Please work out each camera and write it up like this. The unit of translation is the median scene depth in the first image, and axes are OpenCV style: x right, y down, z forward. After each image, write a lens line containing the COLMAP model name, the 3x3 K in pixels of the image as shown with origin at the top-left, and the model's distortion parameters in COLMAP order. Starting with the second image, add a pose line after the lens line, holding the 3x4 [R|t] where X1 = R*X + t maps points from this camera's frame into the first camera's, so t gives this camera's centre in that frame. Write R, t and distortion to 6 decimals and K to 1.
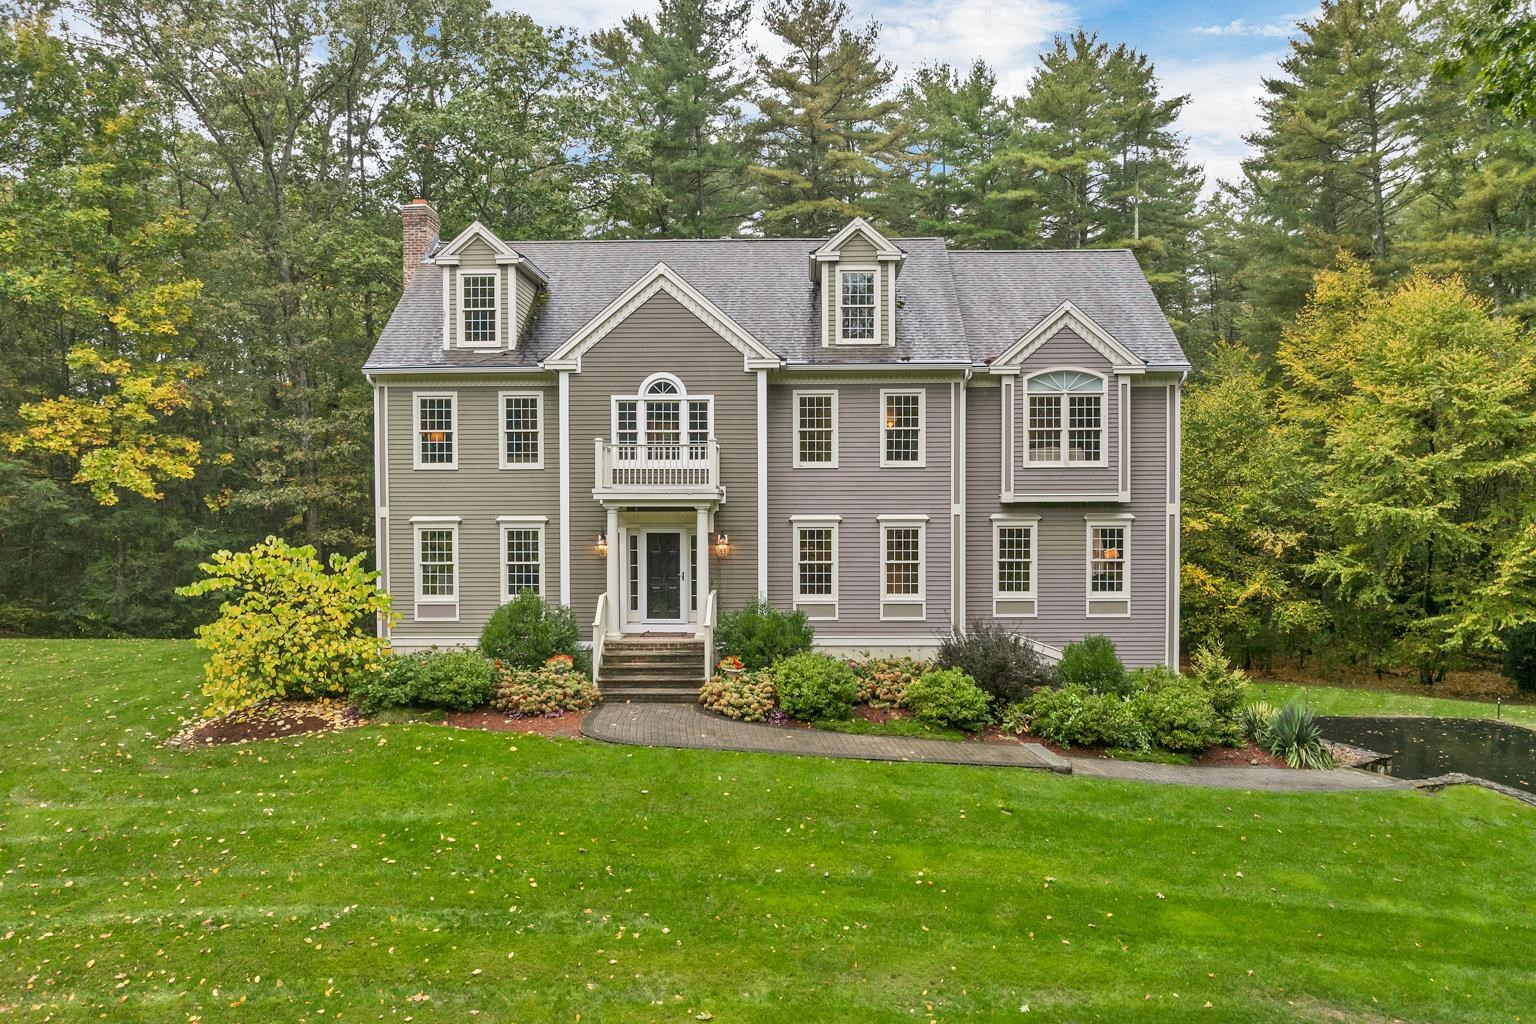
lens RADIAL K [[1102.9, 0, 769.2], [0, 1102.9, 518.0], [0, 0, 1]] dist [-0.042435, 0.005997]
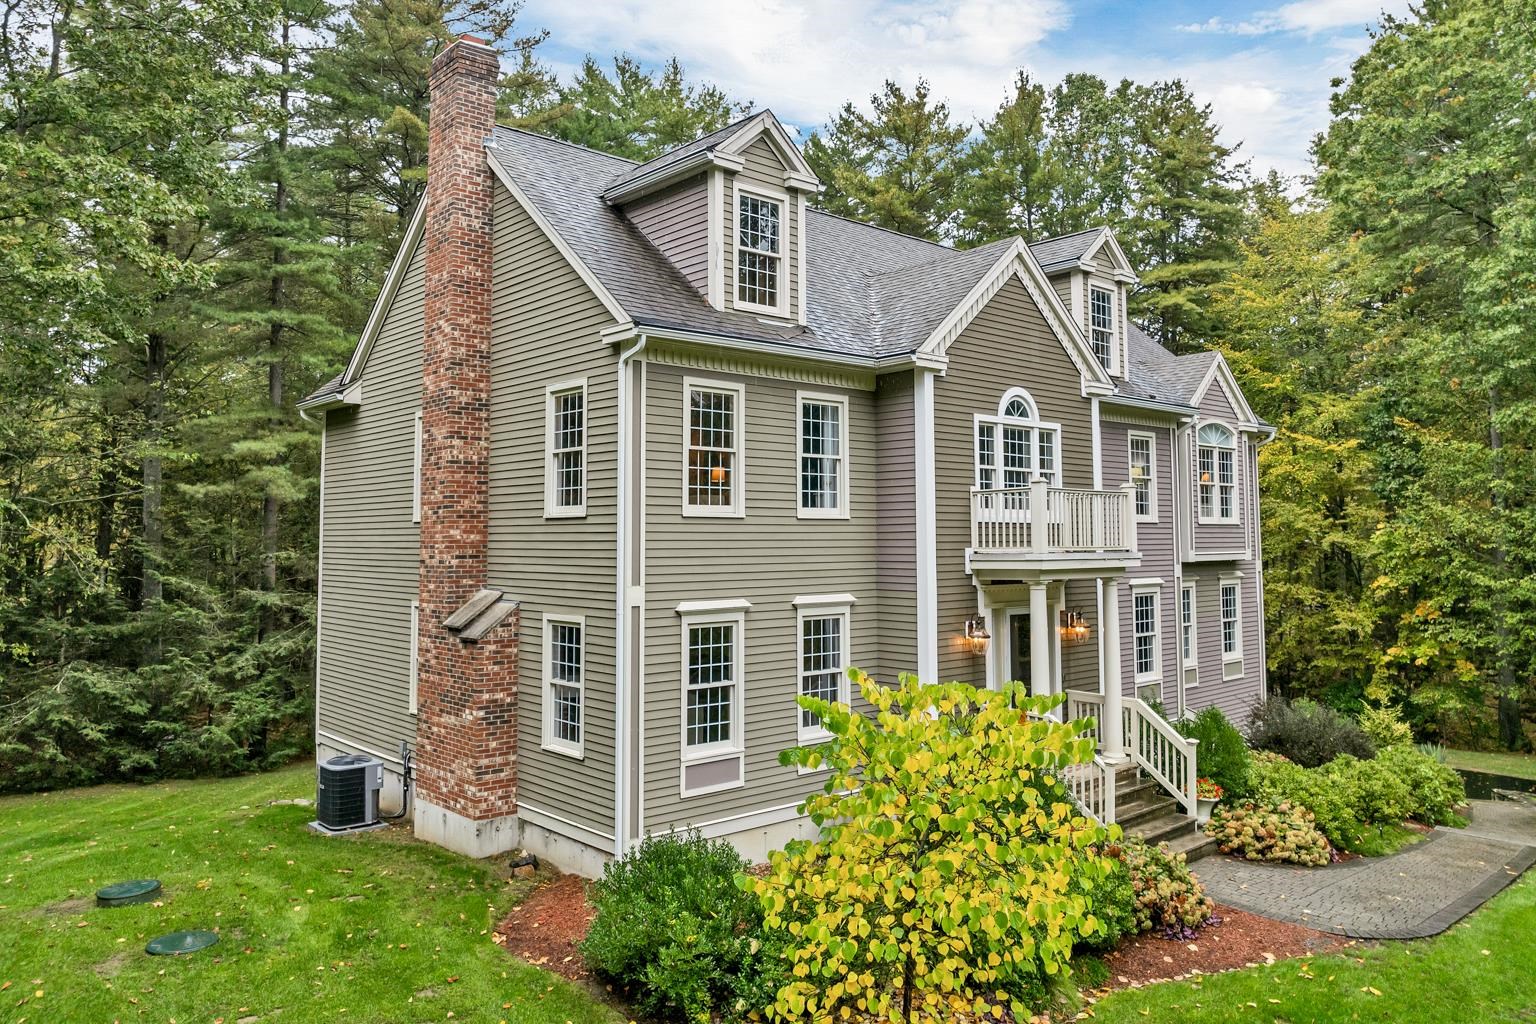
lens RADIAL K [[1102.9, 0, 755.3], [0, 1102.9, 452.2], [0, 0, 1]] dist [-0.042435, 0.005997]
pose [[0.737802, 0.053926, 0.672859, -0.672415], [0.008251, 0.996009, -0.088871, -0.027019], [-0.674966, 0.071121, 0.734413, 0.570220]]
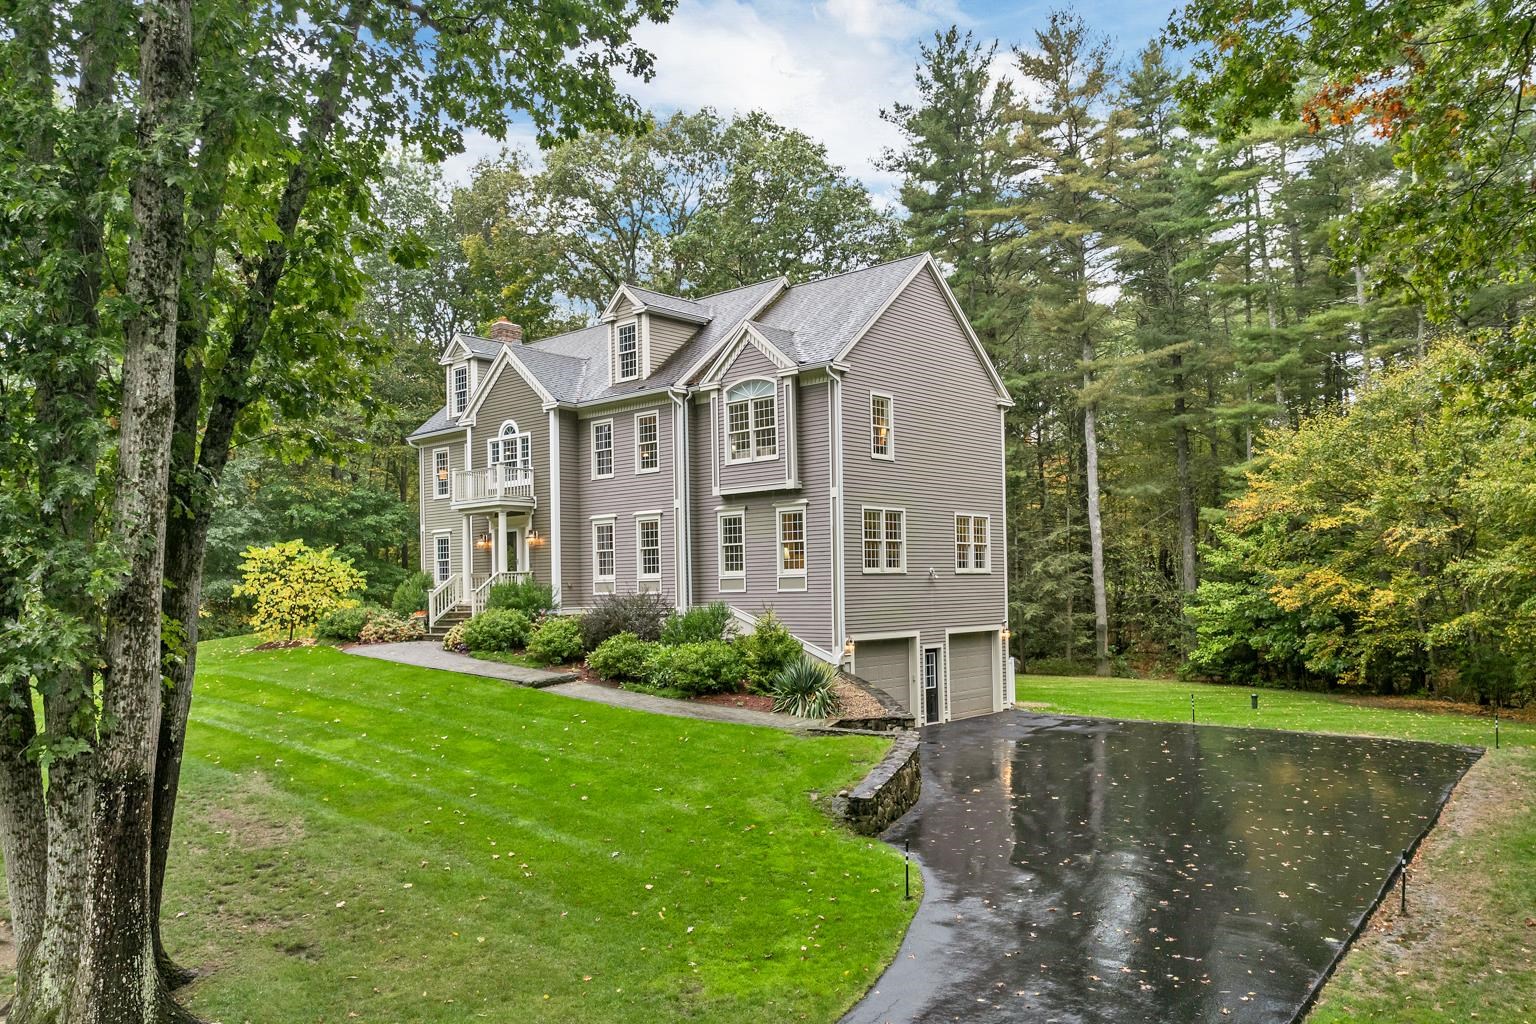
lens RADIAL K [[1102.9, 0, 765.3], [0, 1102.9, 515.9], [0, 0, 1]] dist [-0.042435, 0.005997]
pose [[0.764871, -0.052171, -0.642068, 1.028547], [0.013411, 0.997789, -0.065098, 0.086743], [0.644044, 0.041181, 0.763879, 0.121594]]
